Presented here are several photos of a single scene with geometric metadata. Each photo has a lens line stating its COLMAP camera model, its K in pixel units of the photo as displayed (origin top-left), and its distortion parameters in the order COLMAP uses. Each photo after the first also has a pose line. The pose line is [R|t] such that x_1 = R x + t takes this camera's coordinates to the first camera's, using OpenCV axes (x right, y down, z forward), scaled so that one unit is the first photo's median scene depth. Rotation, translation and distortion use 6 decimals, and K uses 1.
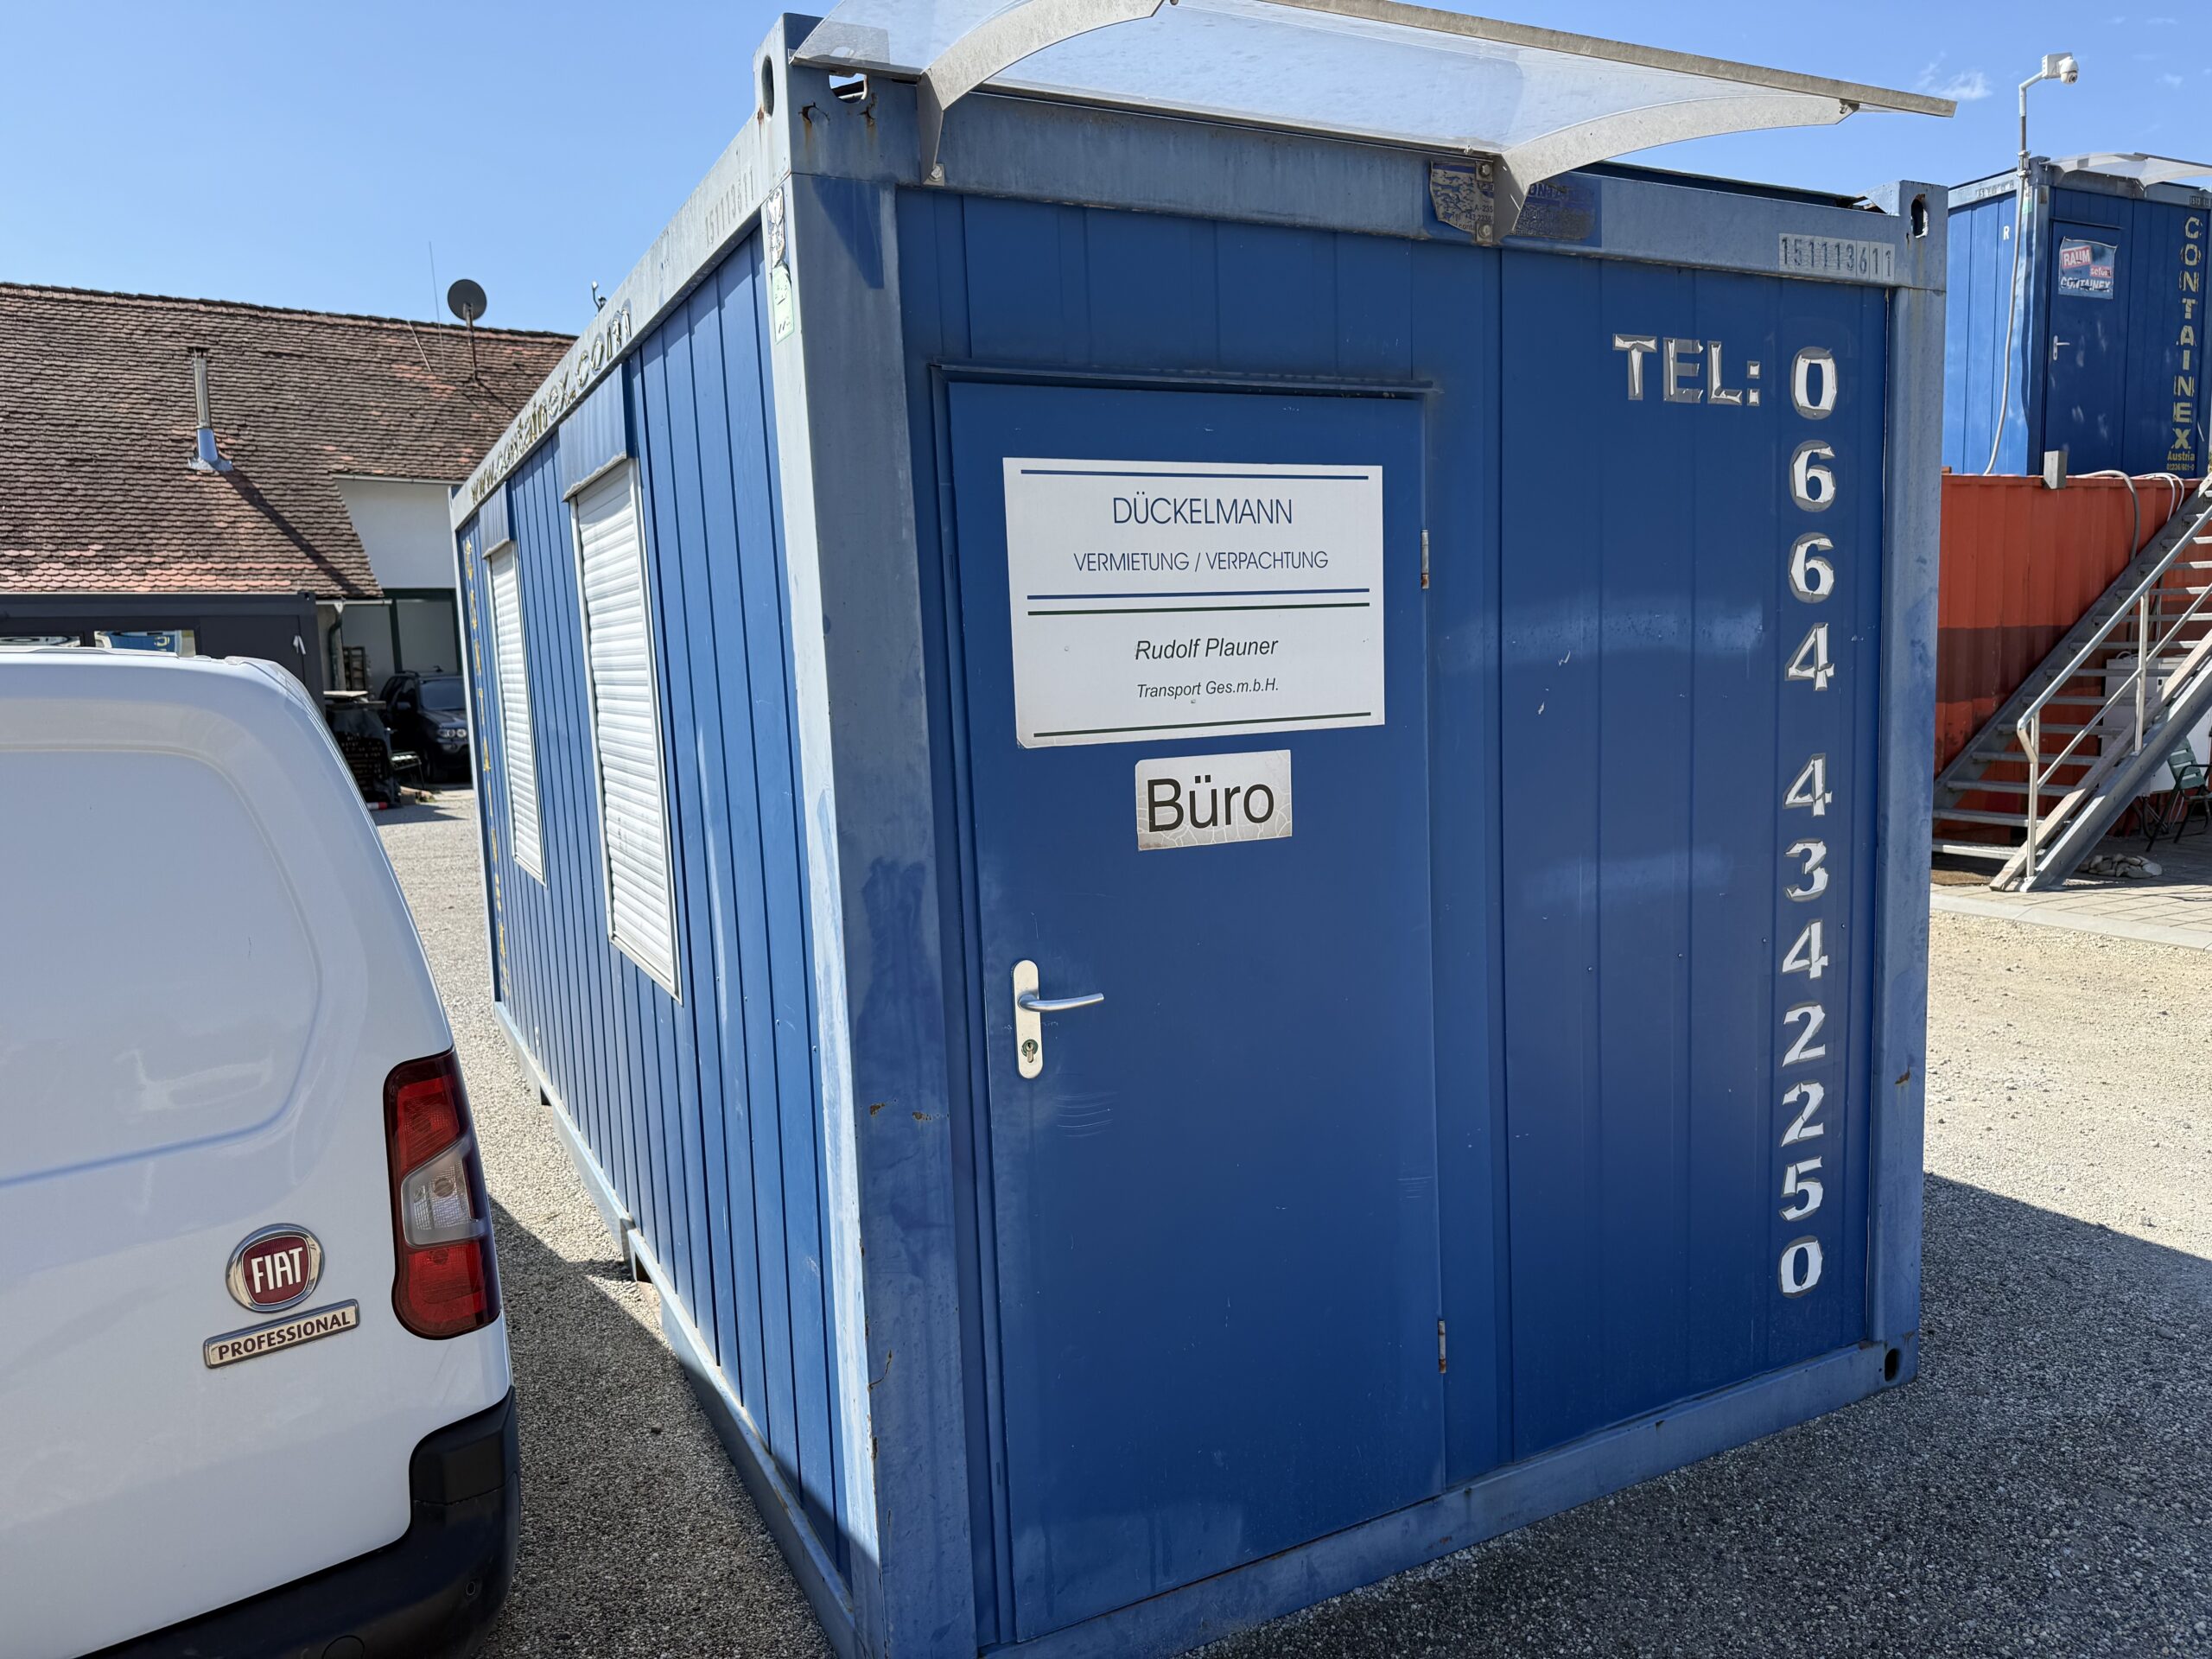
lens RADIAL K [[1572.8, 0, 1100.8], [0, 1572.8, 832.4], [0, 0, 1]] dist [0.013575, -0.030851]
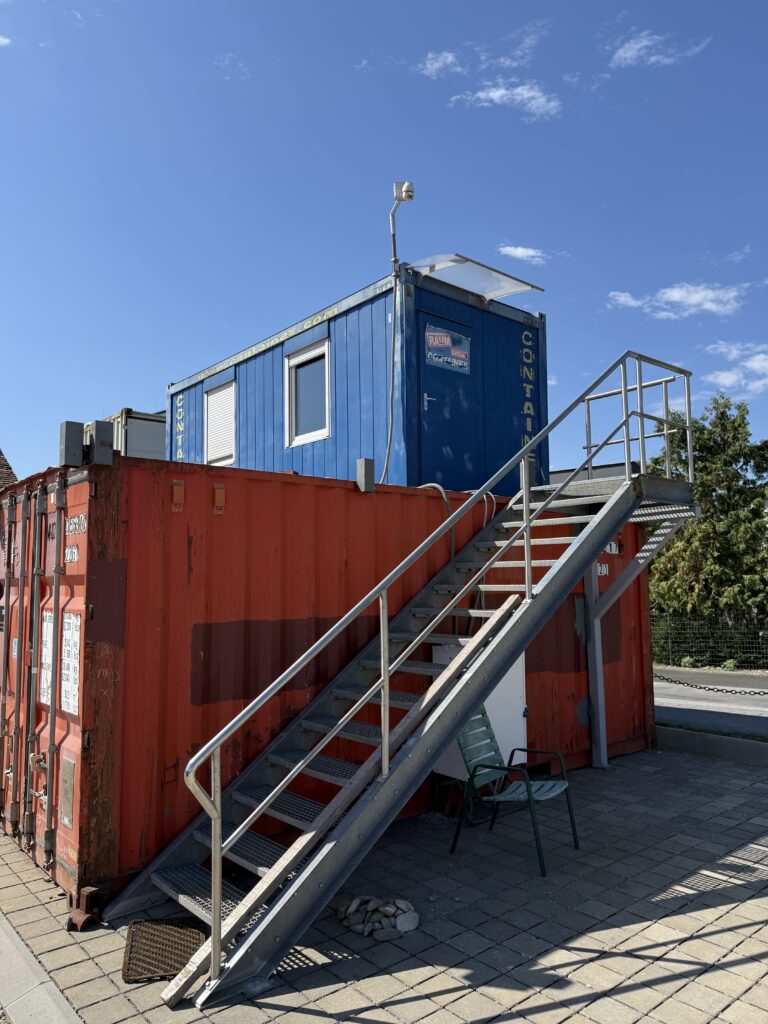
lens RADIAL K [[728.1, 0, 382.5], [0, 728.1, 514.3], [0, 0, 1]] dist [0.013575, -0.030851]
pose [[0.964508, 0.047540, 0.259739, 0.416231], [0.011659, 0.975033, -0.221752, -0.078182], [-0.263796, 0.216910, 0.939873, 0.450134]]
